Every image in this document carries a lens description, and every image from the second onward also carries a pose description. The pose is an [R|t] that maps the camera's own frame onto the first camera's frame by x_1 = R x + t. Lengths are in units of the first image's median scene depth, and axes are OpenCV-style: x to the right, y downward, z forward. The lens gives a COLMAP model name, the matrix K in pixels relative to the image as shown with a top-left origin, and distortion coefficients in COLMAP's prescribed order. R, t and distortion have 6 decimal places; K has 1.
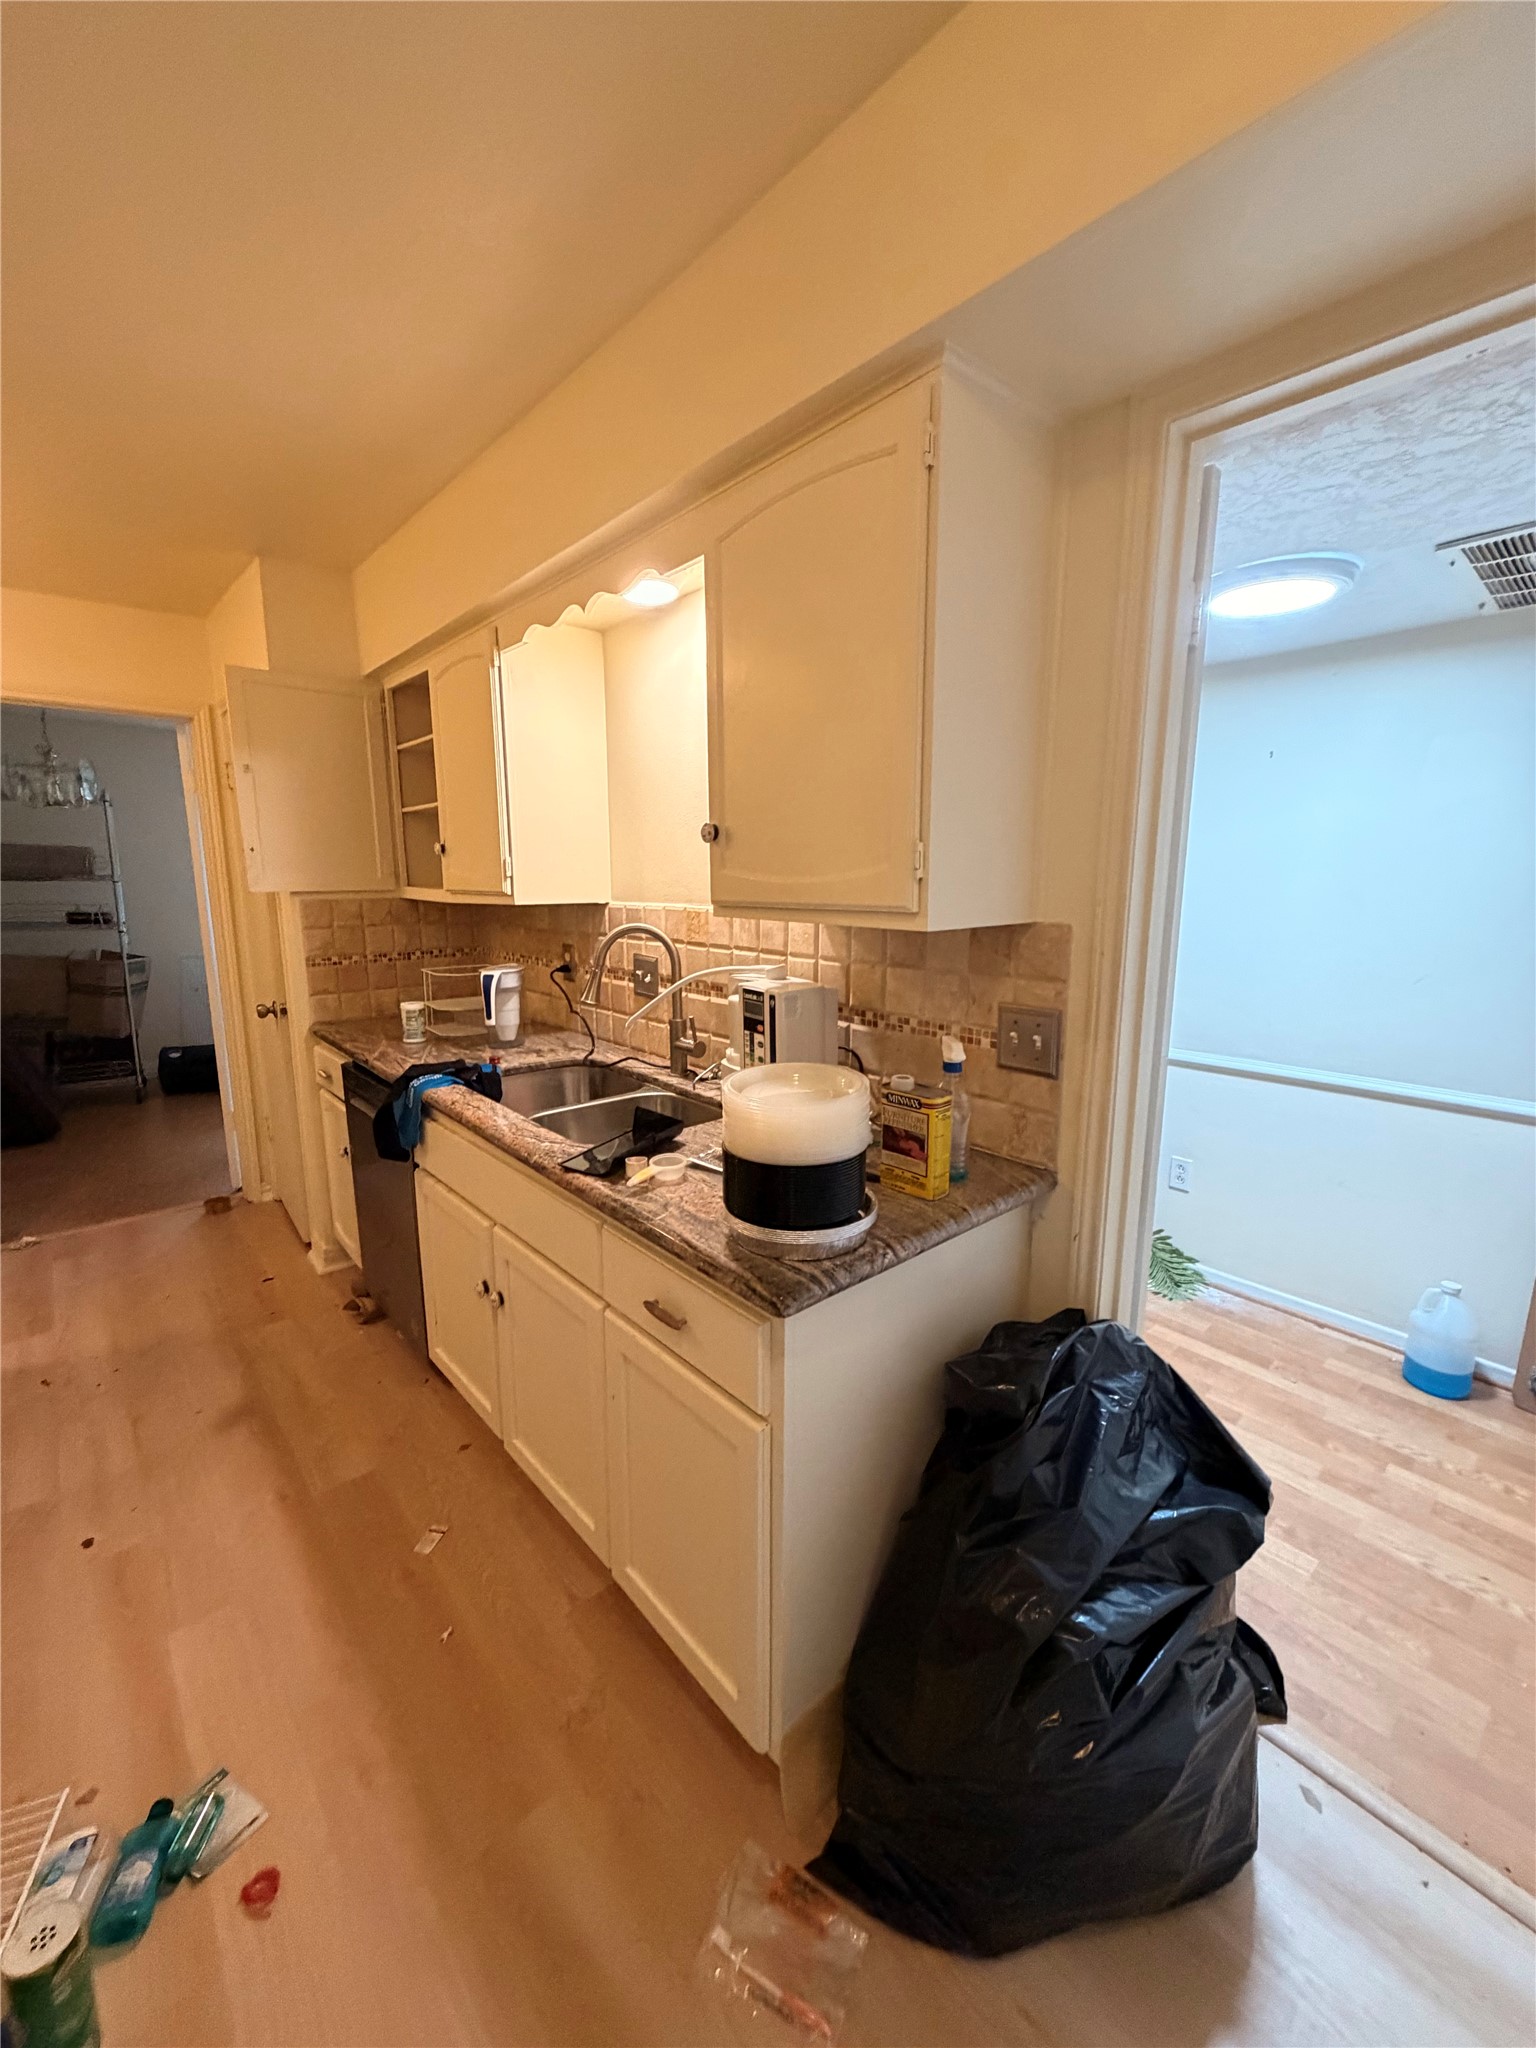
lens RADIAL K [[818.0, 0, 770.3], [0, 818.0, 1018.7], [0, 0, 1]] dist [0.000724, -0.000207]
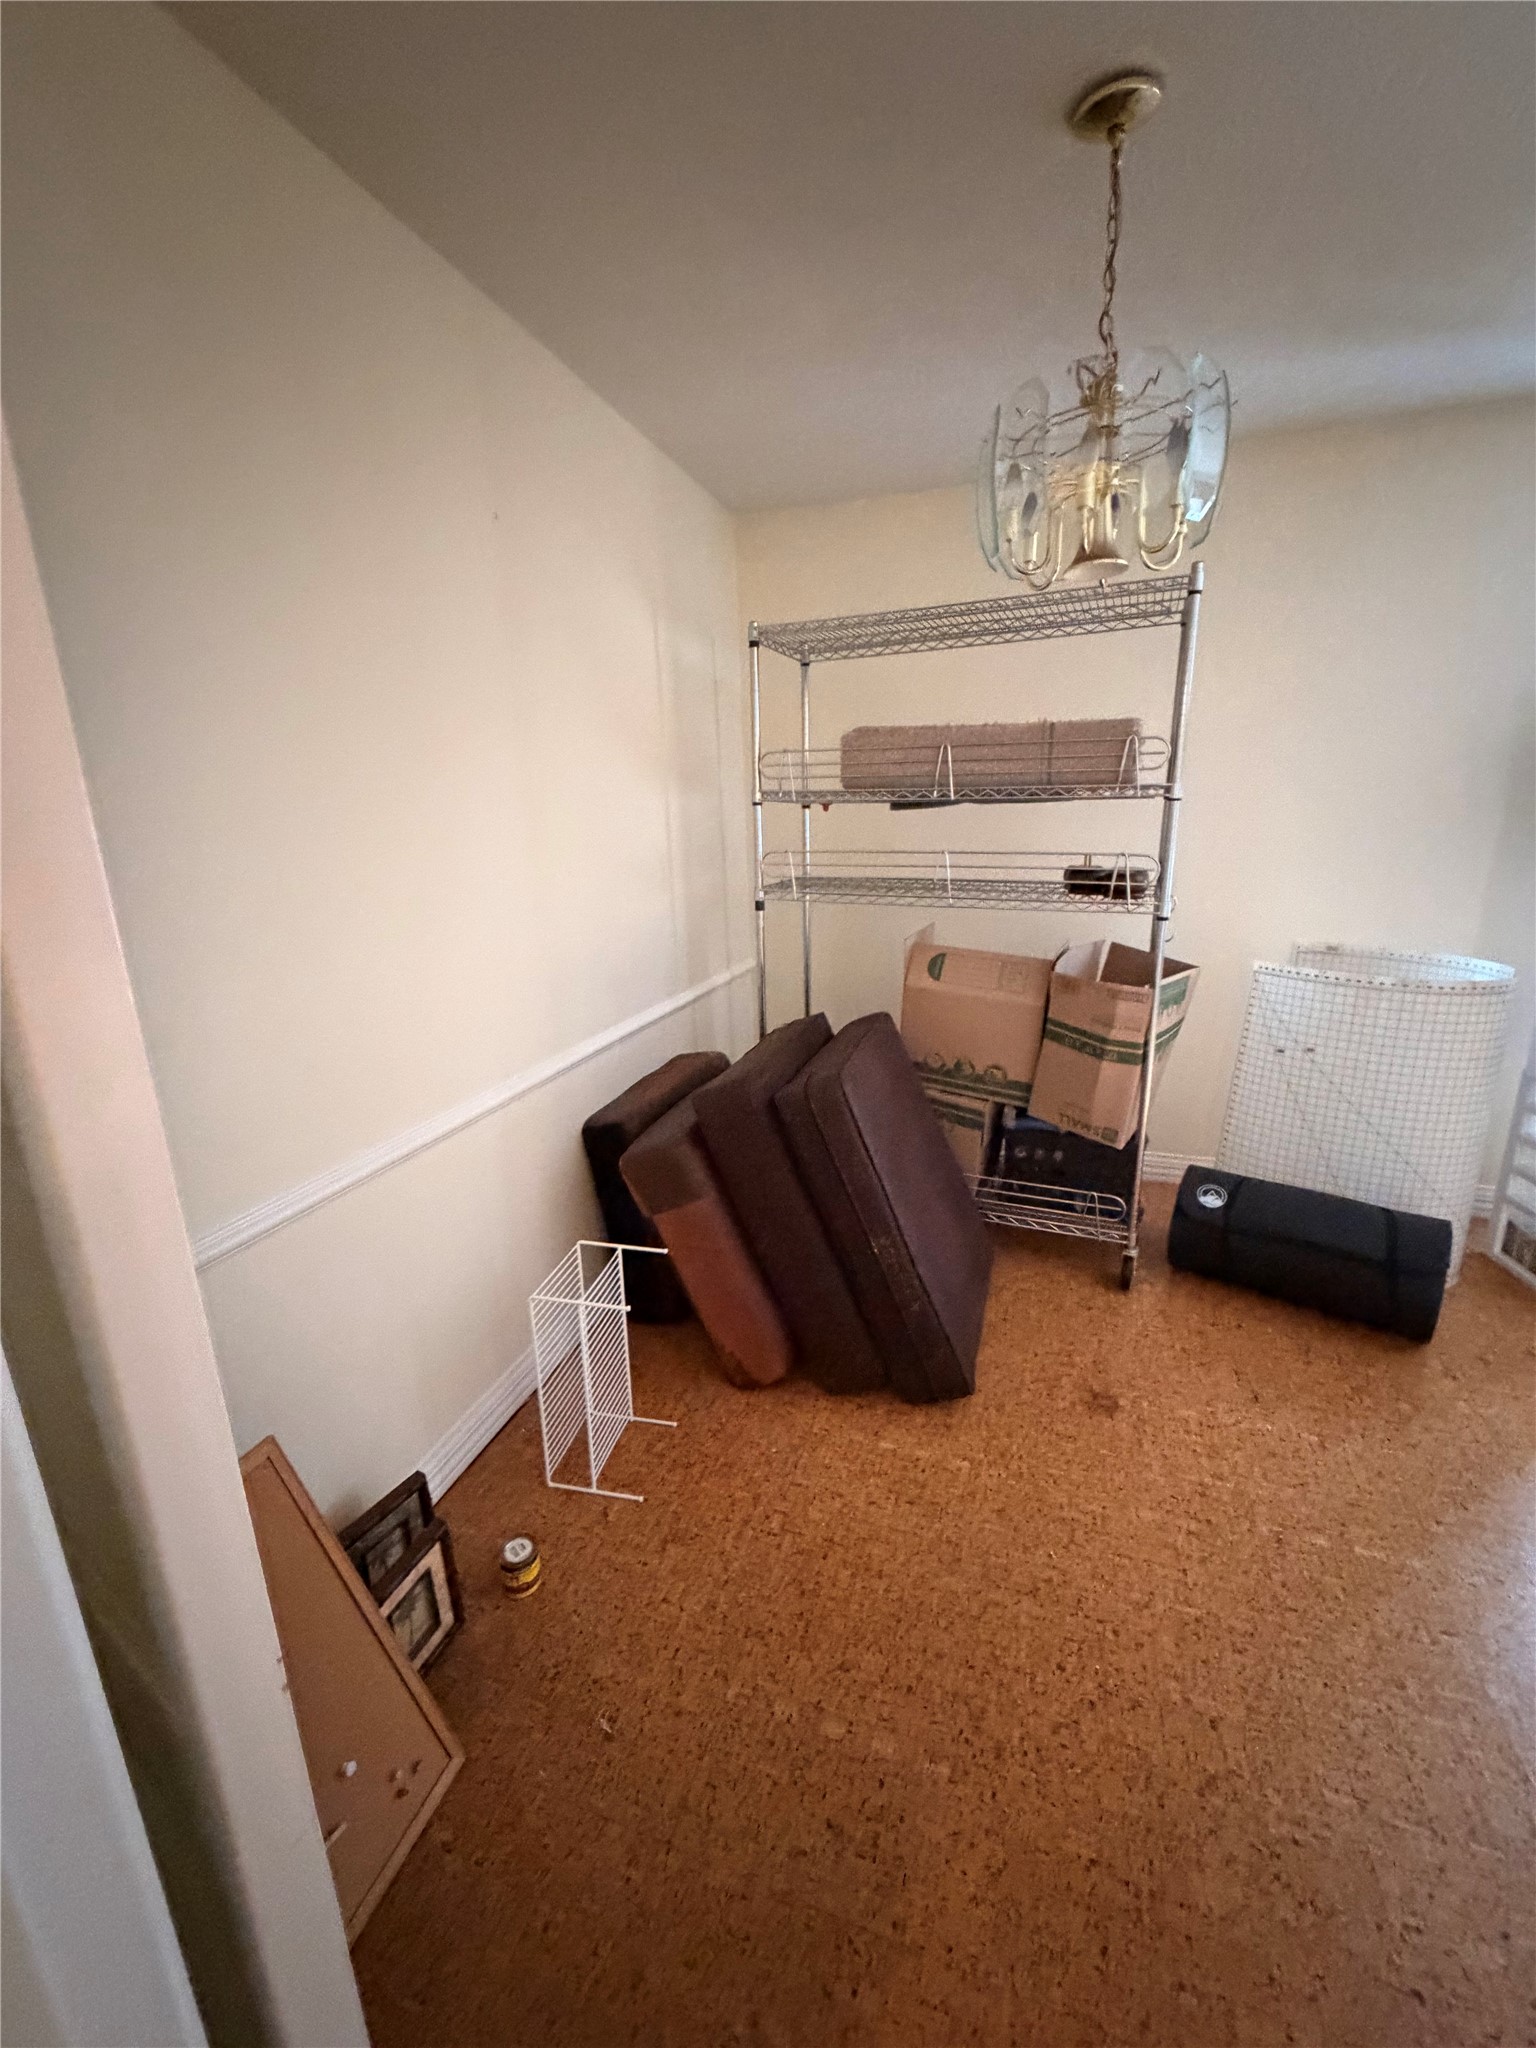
lens RADIAL K [[818.0, 0, 763.9], [0, 818.0, 1013.3], [0, 0, 1]] dist [0.000724, -0.000207]
pose [[0.494230, 0.189317, -0.848467, -1.188382], [-0.114466, 0.981674, 0.152363, -0.224158], [0.861763, 0.021818, 0.506842, 1.371557]]
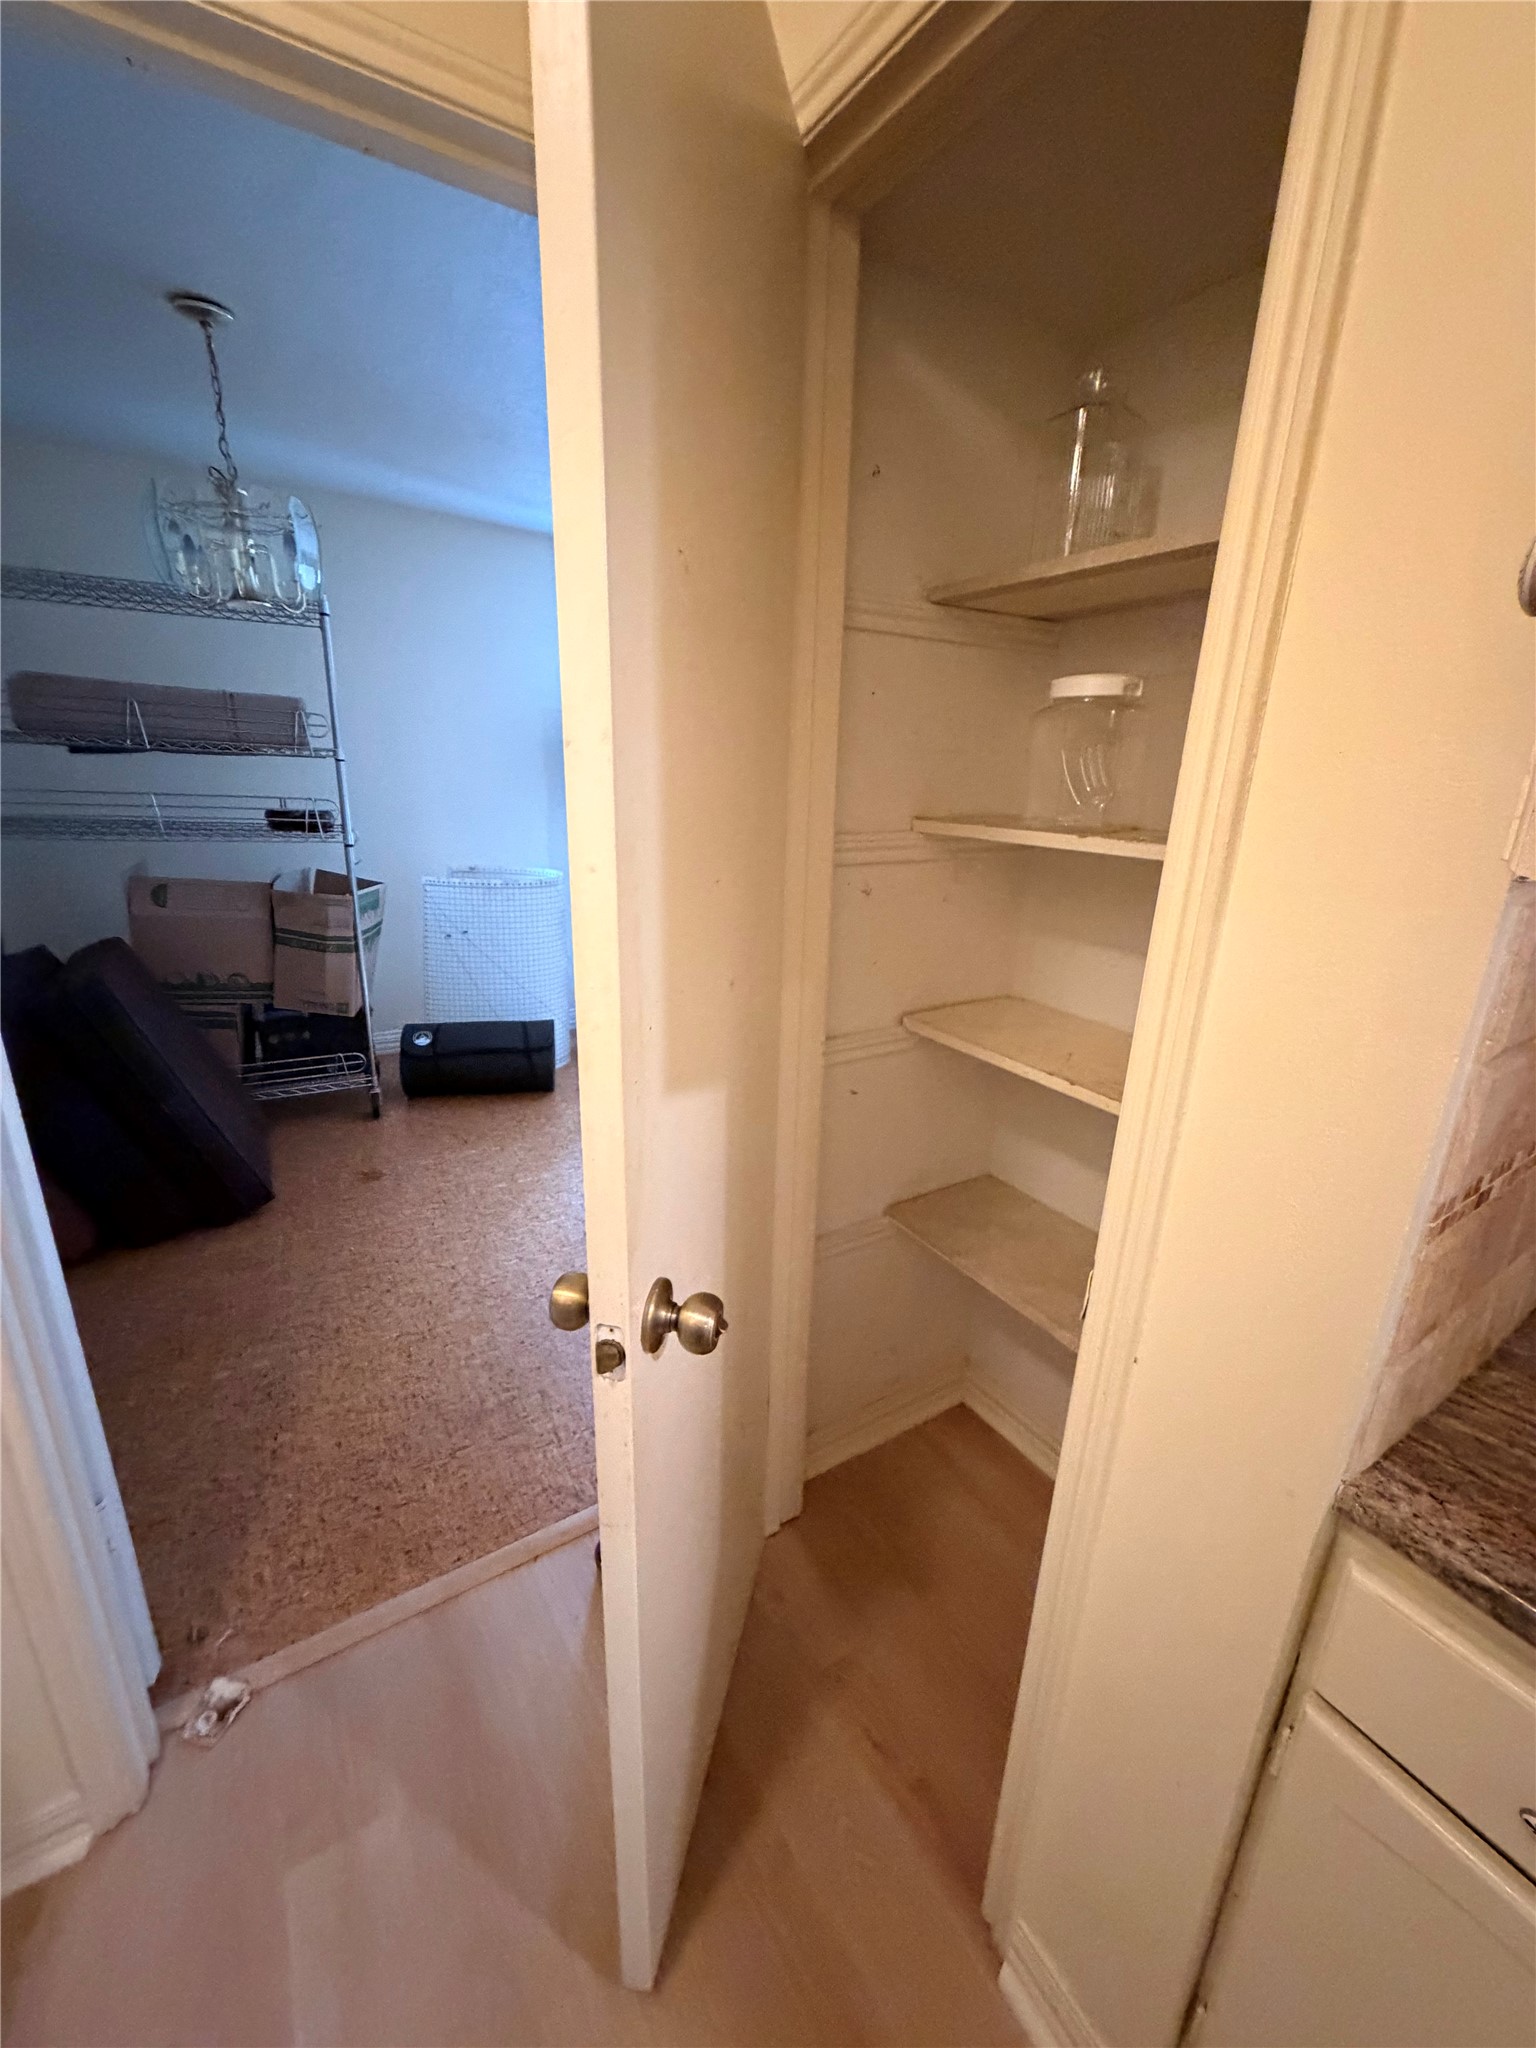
lens RADIAL K [[818.0, 0, 779.2], [0, 818.0, 1022.8], [0, 0, 1]] dist [0.000724, -0.000207]
pose [[0.988204, 0.071030, -0.135678, -0.878309], [-0.053809, 0.990490, 0.126625, -0.159270], [0.143382, -0.117831, 0.982628, 0.987344]]
